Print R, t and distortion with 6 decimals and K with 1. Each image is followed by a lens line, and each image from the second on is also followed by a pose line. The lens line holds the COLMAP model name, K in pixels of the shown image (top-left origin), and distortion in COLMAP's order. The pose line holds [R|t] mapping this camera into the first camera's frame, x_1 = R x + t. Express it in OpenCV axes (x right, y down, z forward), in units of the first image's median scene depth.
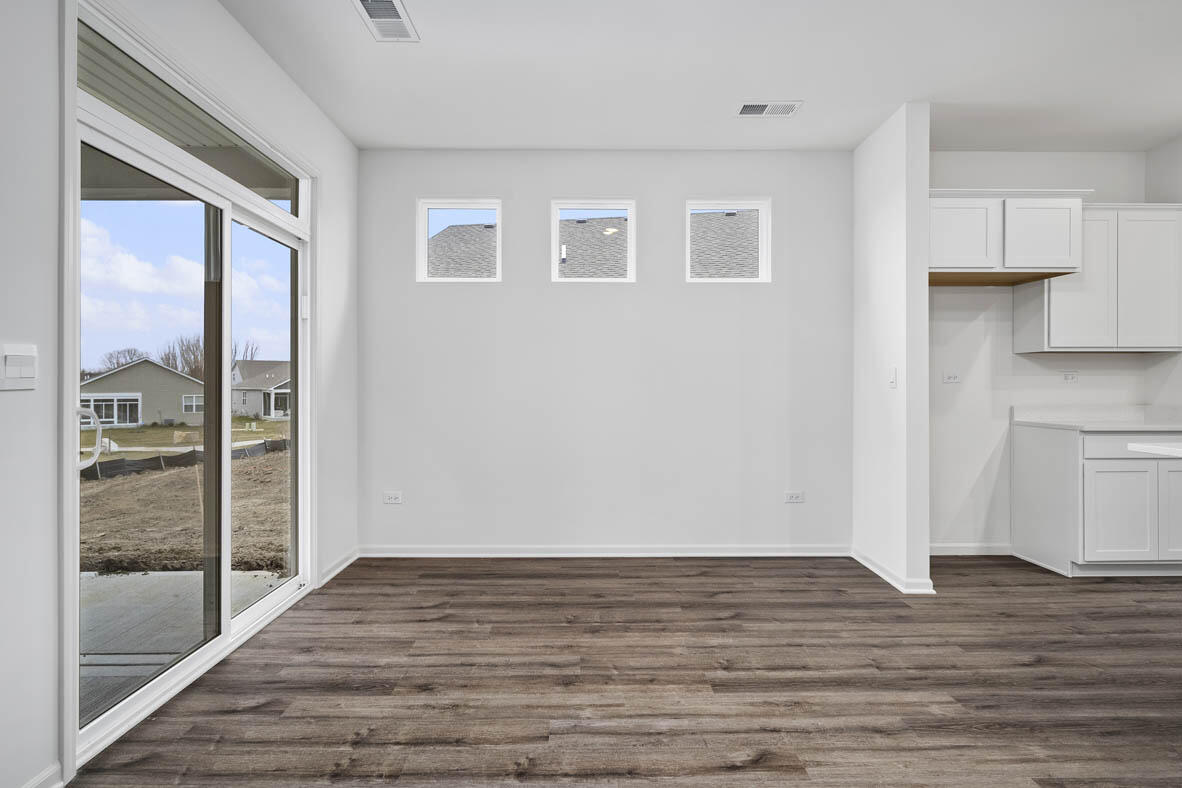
lens RADIAL K [[653.2, 0, 586.9], [0, 653.2, 386.8], [0, 0, 1]] dist [0.000844, 0.000285]
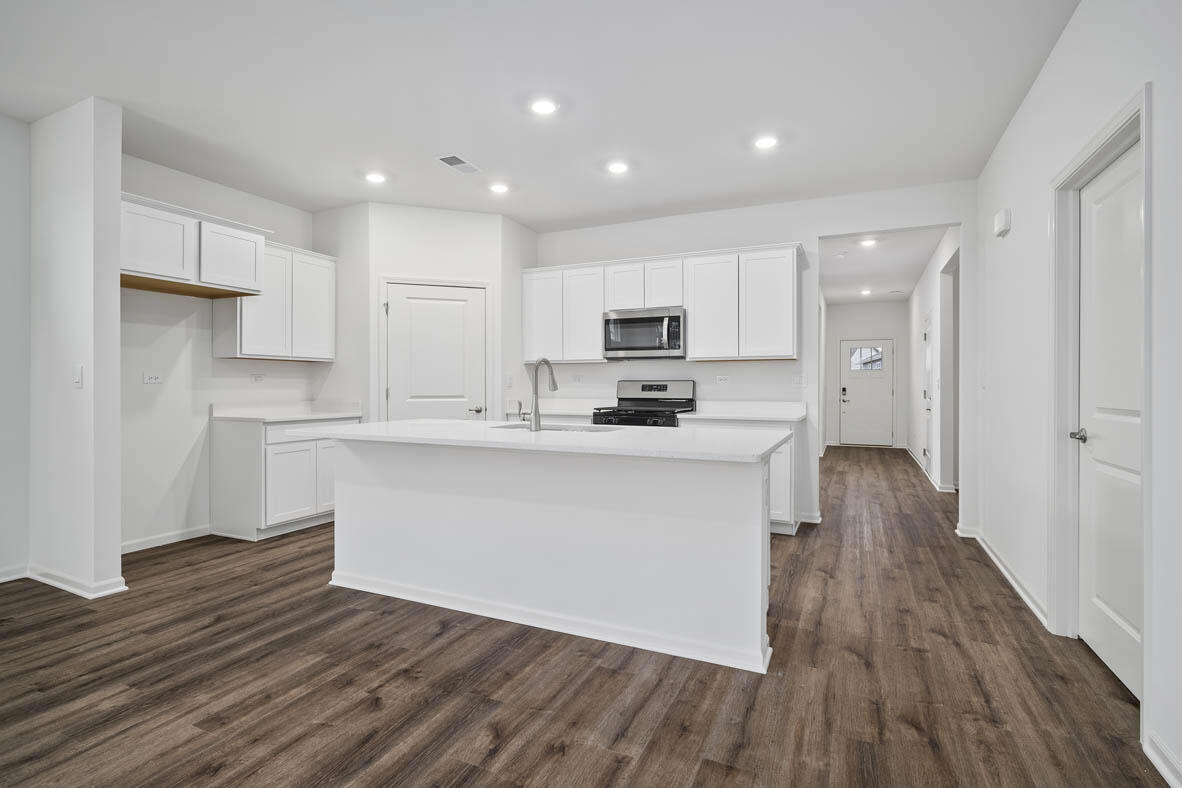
lens RADIAL K [[576.5, 0, 590.1], [0, 576.5, 387.3], [0, 0, 1]] dist [-0.003075, 0.000311]
pose [[0.433452, 0.000216, 0.901177, 0.043277], [-0.000069, 1.000000, -0.000207, 0.001115], [-0.901177, 0.000028, 0.433452, -0.048721]]
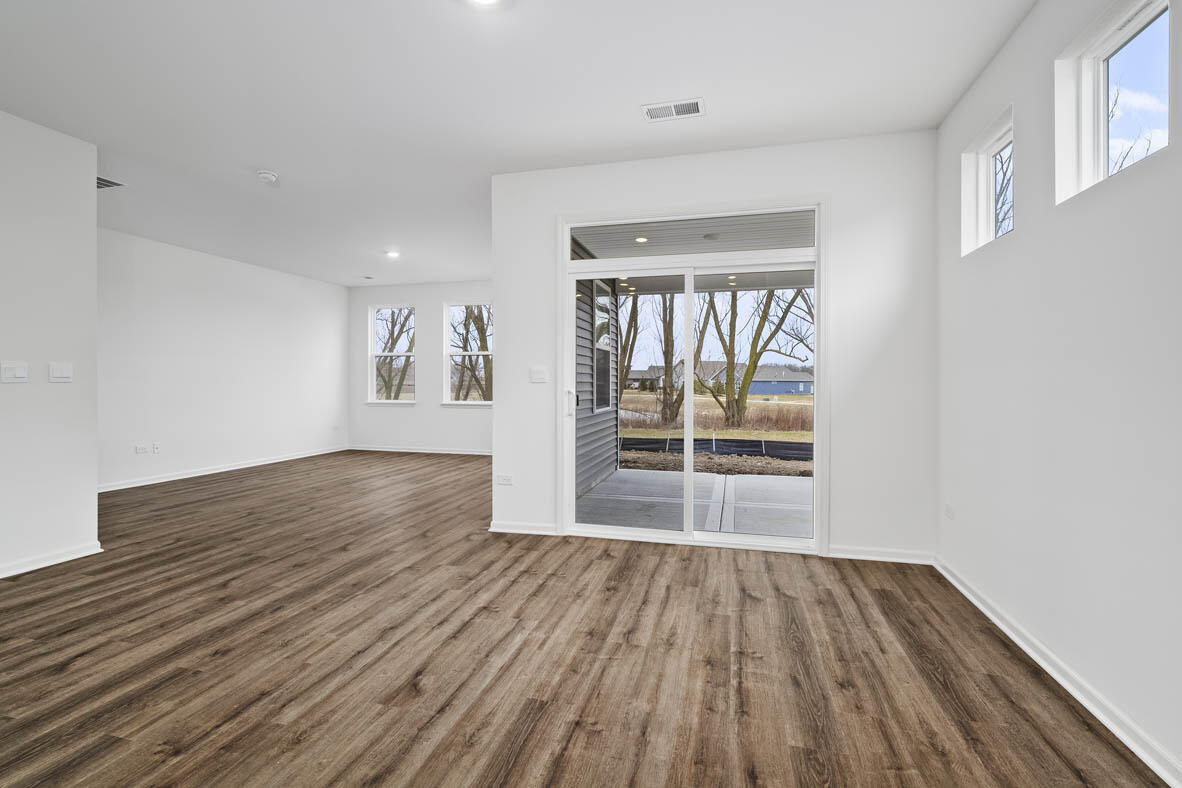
lens RADIAL K [[543.5, 0, 589.1], [0, 543.5, 385.6], [0, 0, 1]] dist [0.002057, 0.000105]
pose [[-0.275575, 0.006908, -0.961255, 0.748778], [-0.003062, 0.999963, 0.008064, -0.001306], [0.961275, 0.005165, -0.275544, 1.038392]]
